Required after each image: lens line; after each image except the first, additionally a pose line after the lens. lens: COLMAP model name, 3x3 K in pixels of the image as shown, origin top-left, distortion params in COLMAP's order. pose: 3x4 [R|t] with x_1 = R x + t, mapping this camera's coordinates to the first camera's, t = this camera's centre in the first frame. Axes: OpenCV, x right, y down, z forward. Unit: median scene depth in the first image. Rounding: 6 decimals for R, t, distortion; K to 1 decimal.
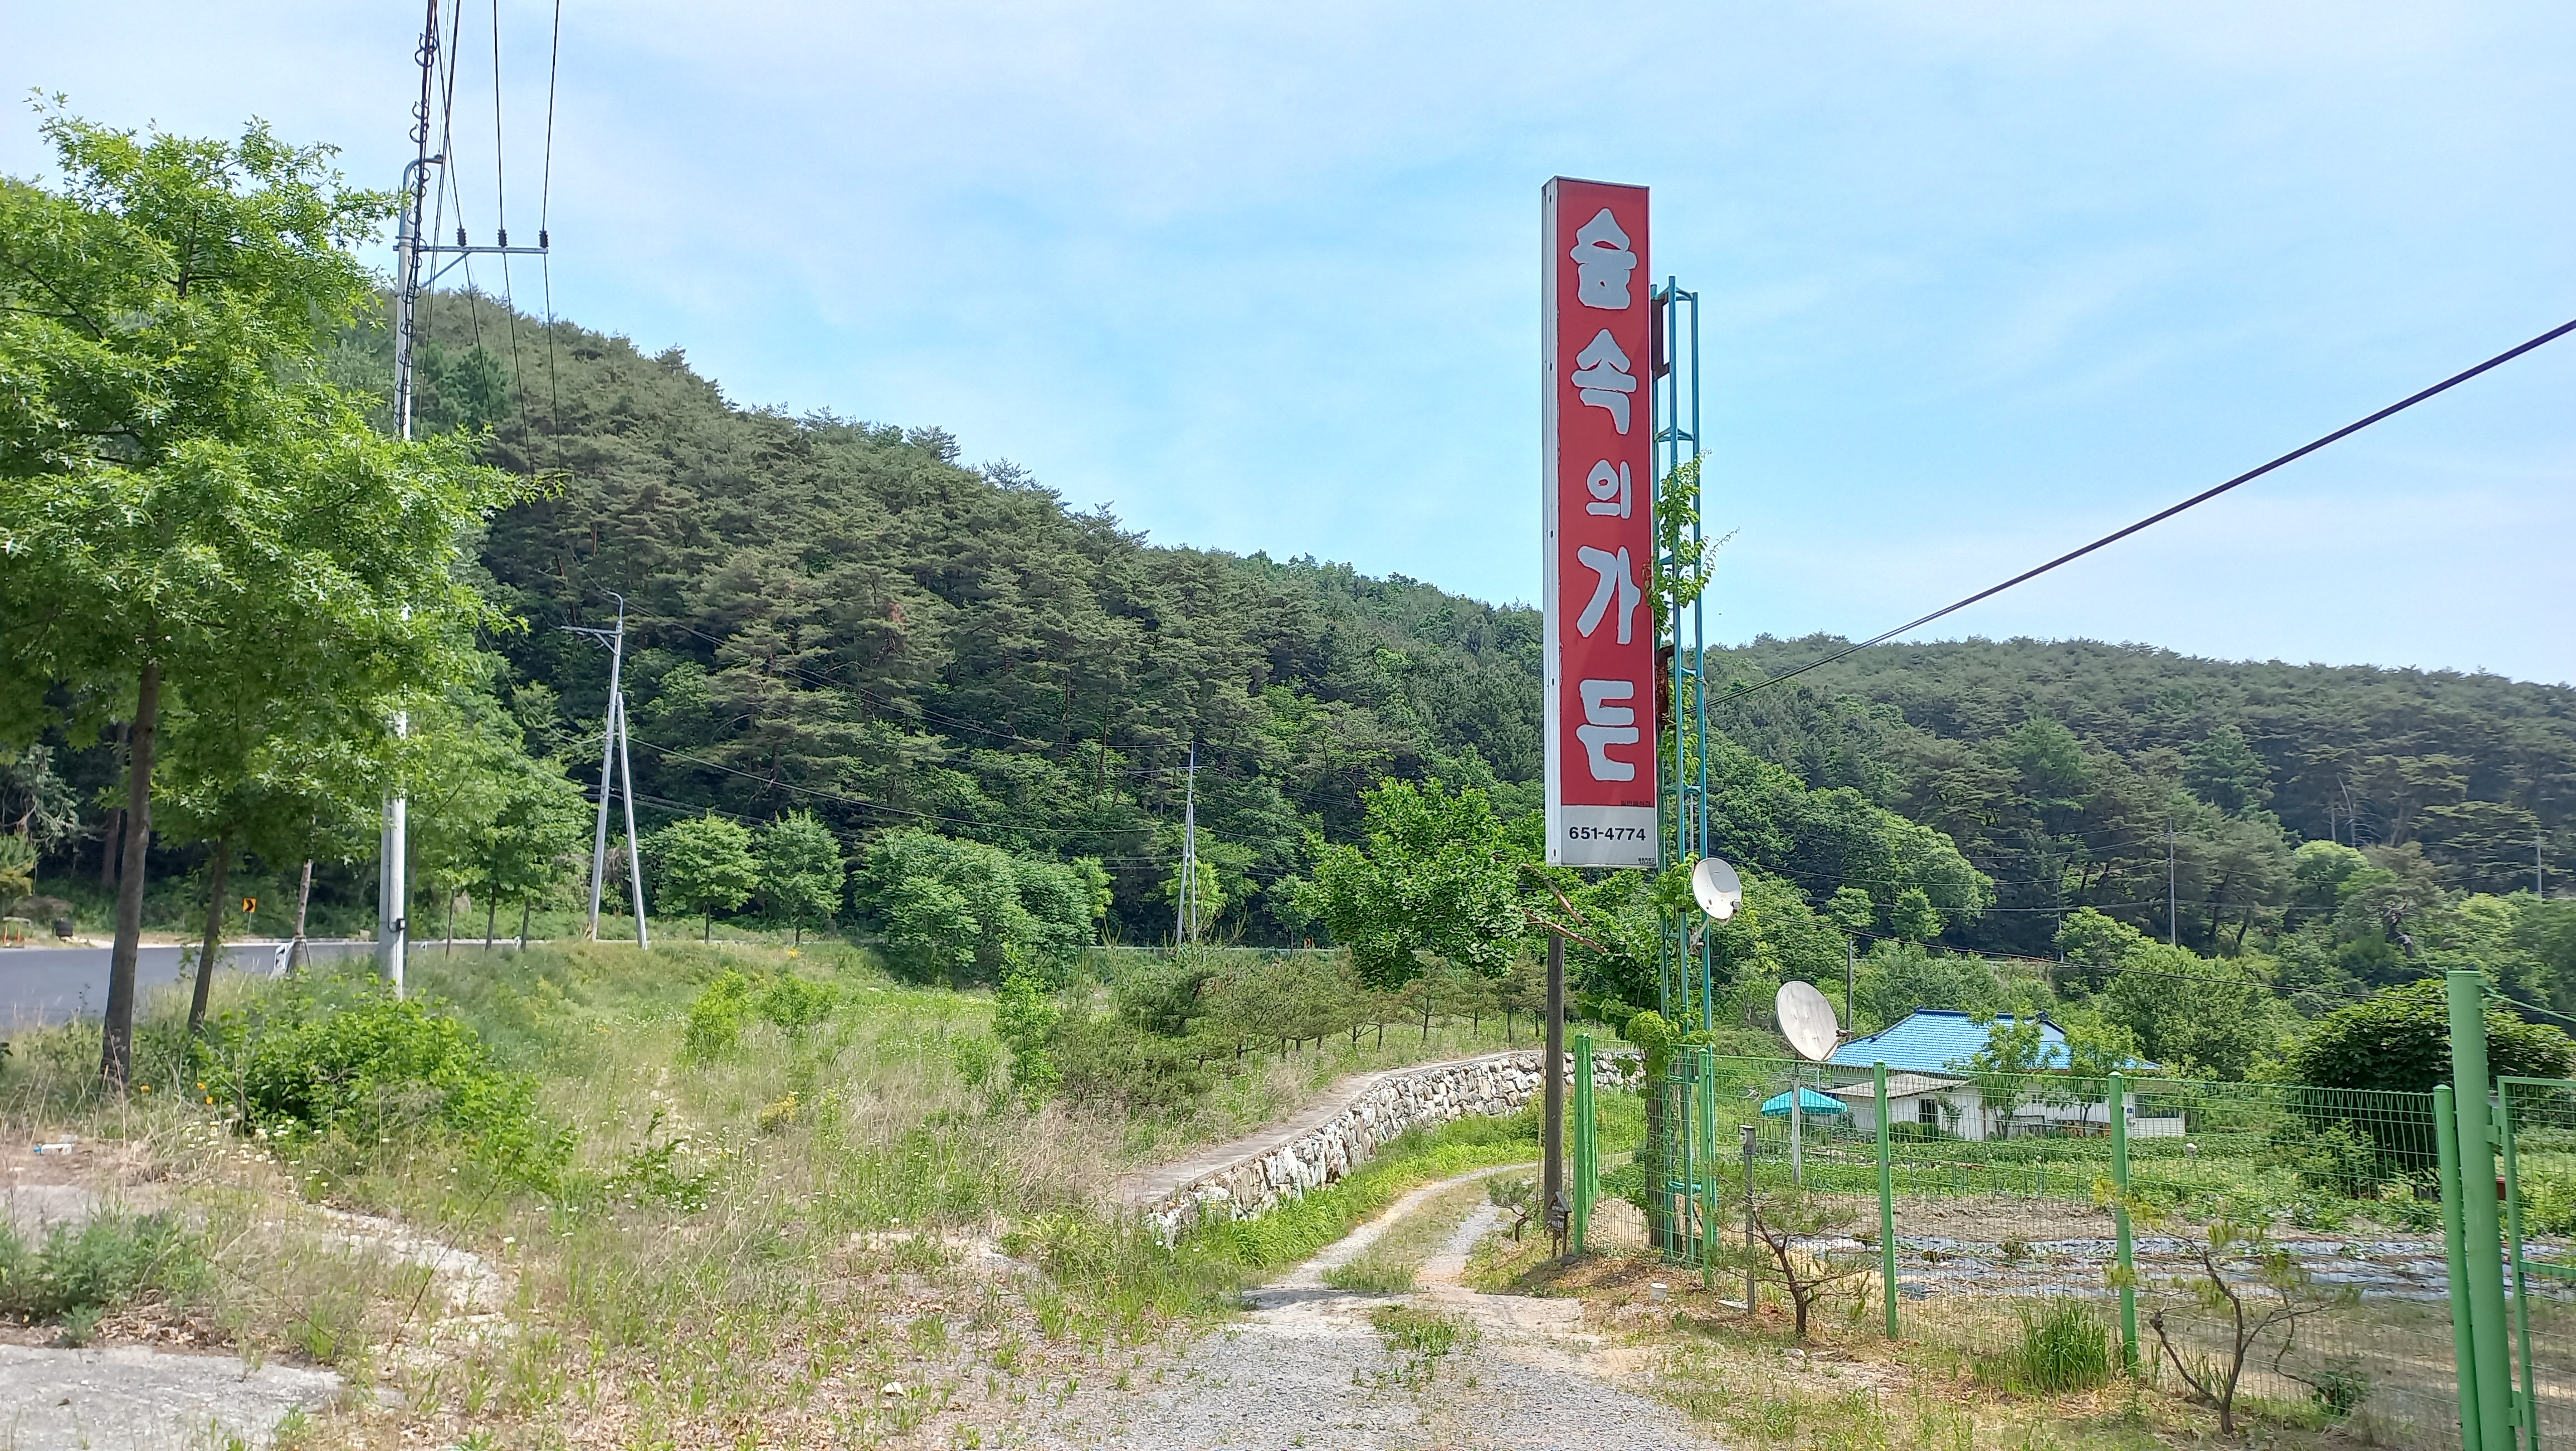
lens RADIAL K [[1893.5, 0, 1289.0], [0, 1893.5, 723.5], [0, 0, 1]] dist [0.001405, -0.000604]
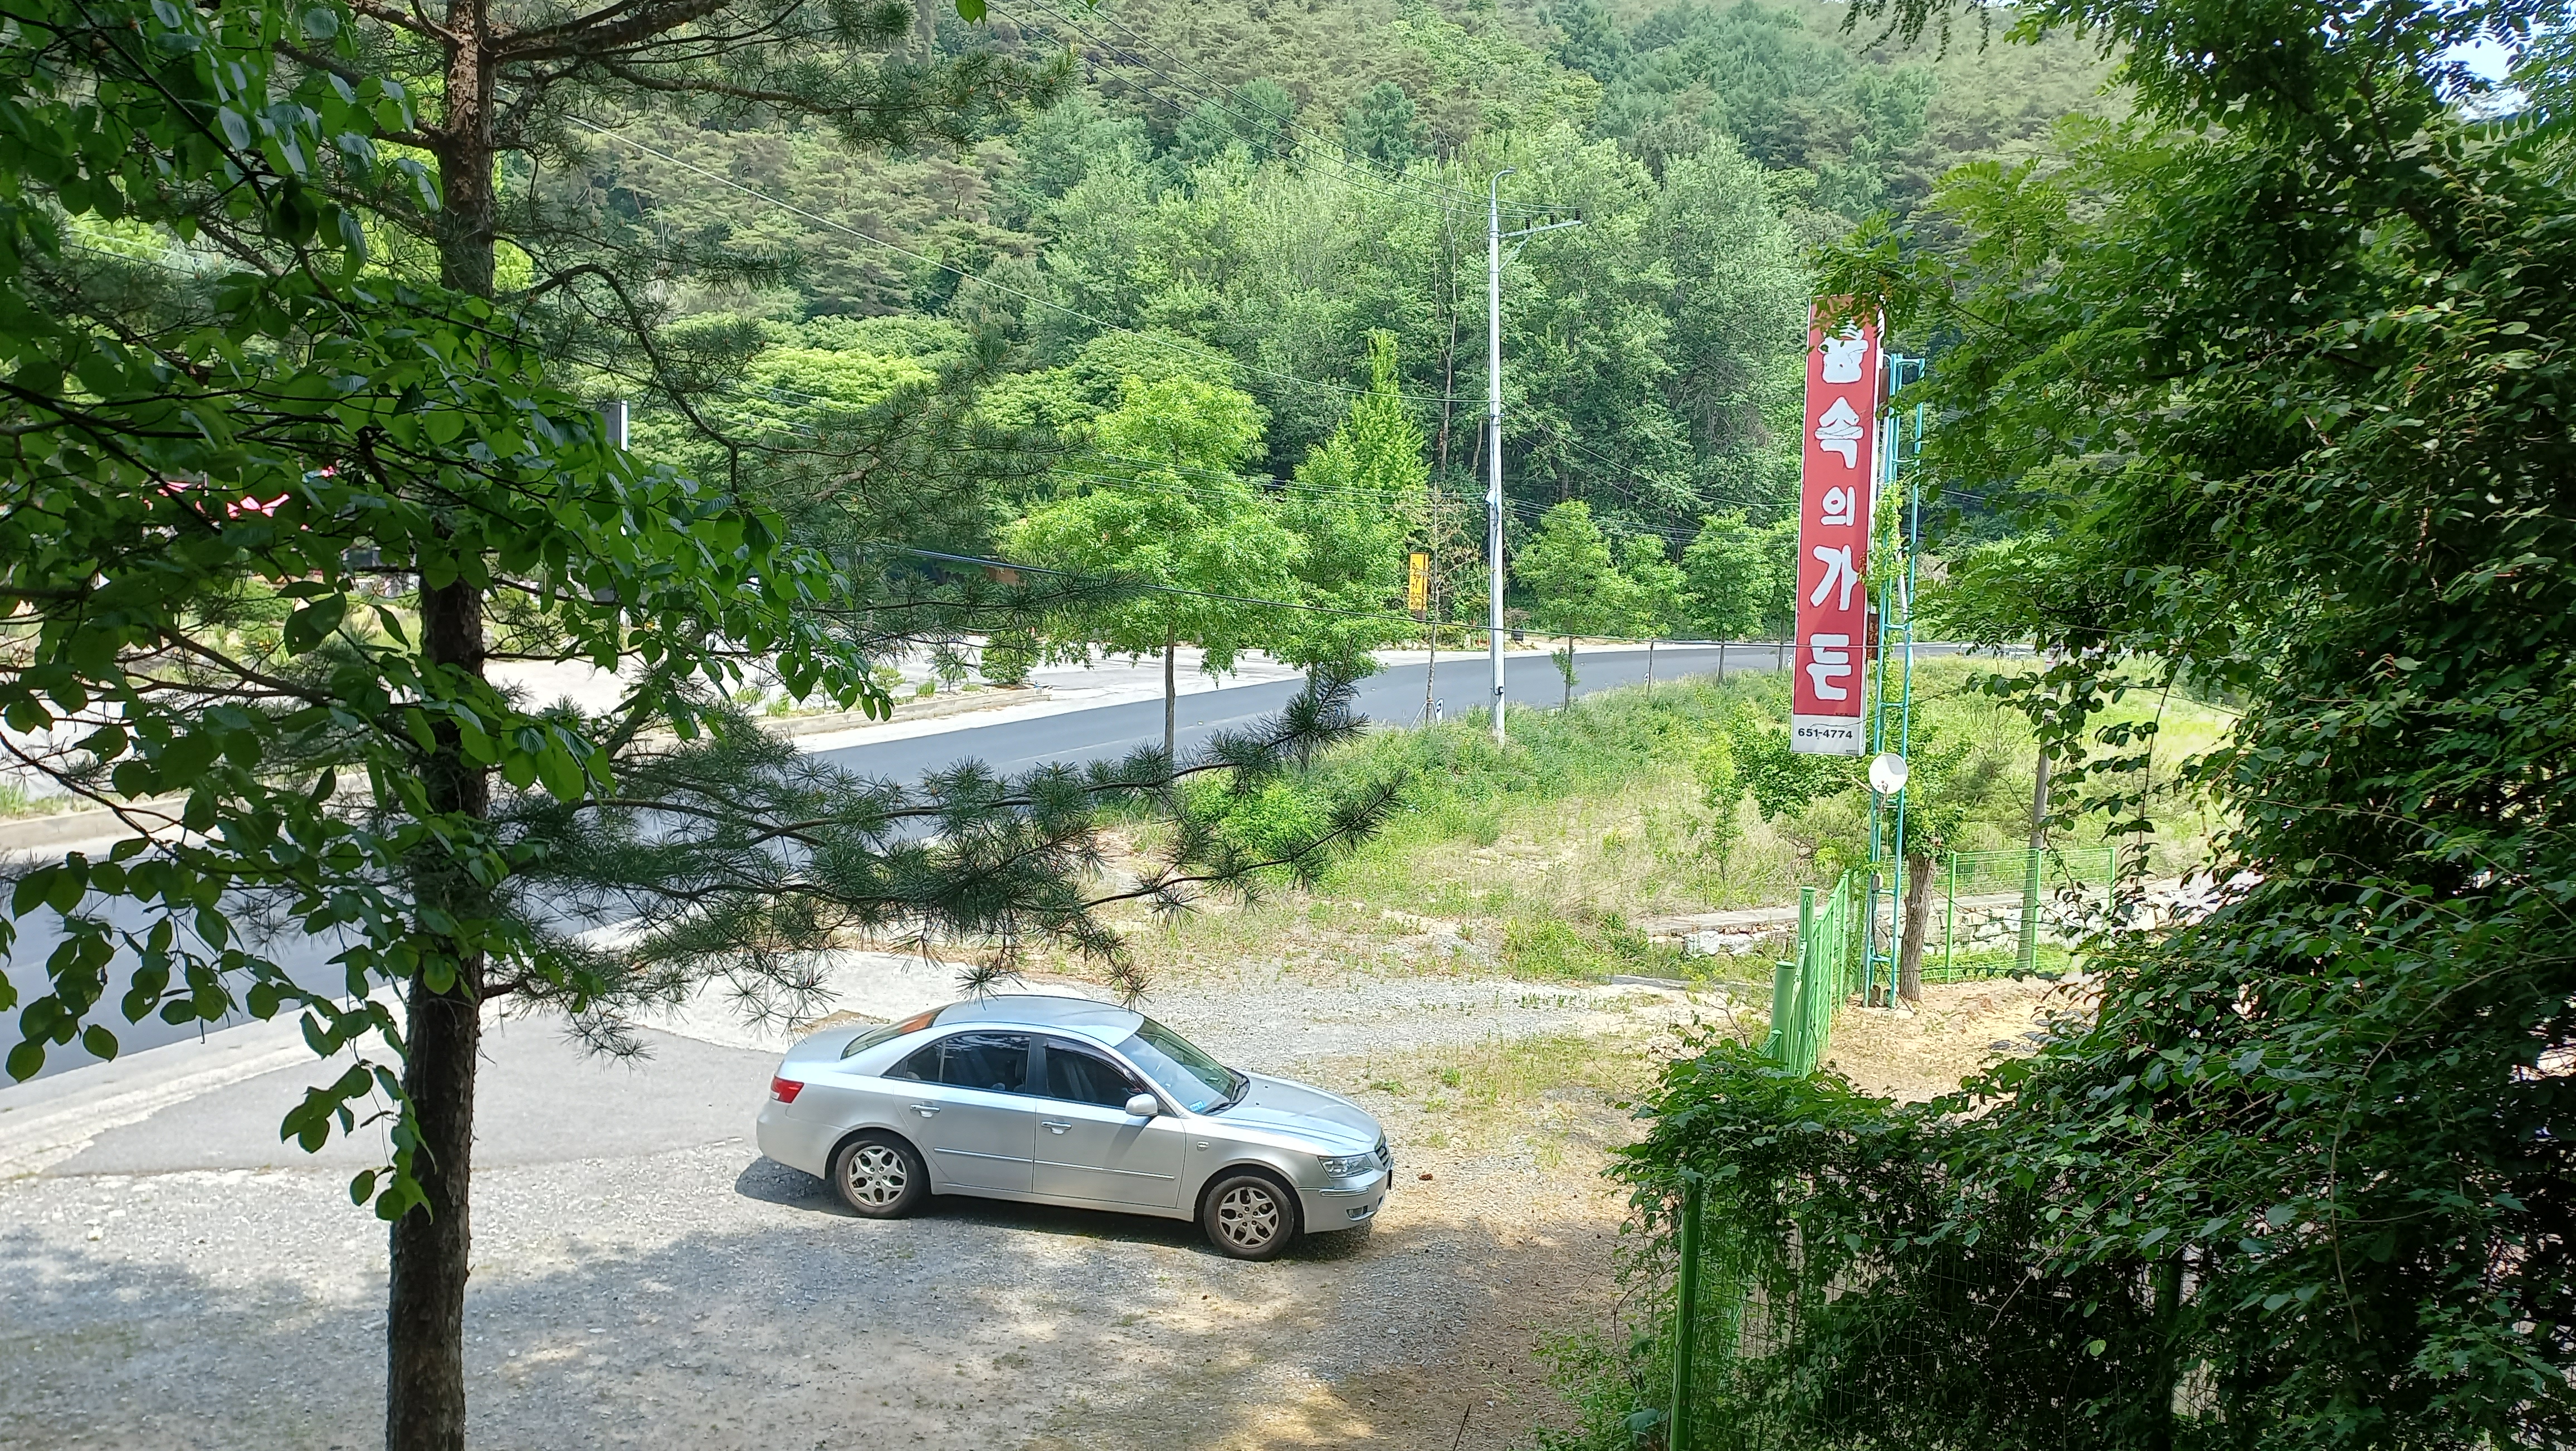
lens RADIAL K [[1893.5, 0, 1287.4], [0, 1893.5, 724.8], [0, 0, 1]] dist [0.001405, -0.000604]
pose [[0.709137, 0.060414, -0.702477, 0.934215], [0.067612, 0.985904, 0.153043, -0.214207], [0.701821, -0.156024, 0.695057, -0.390114]]
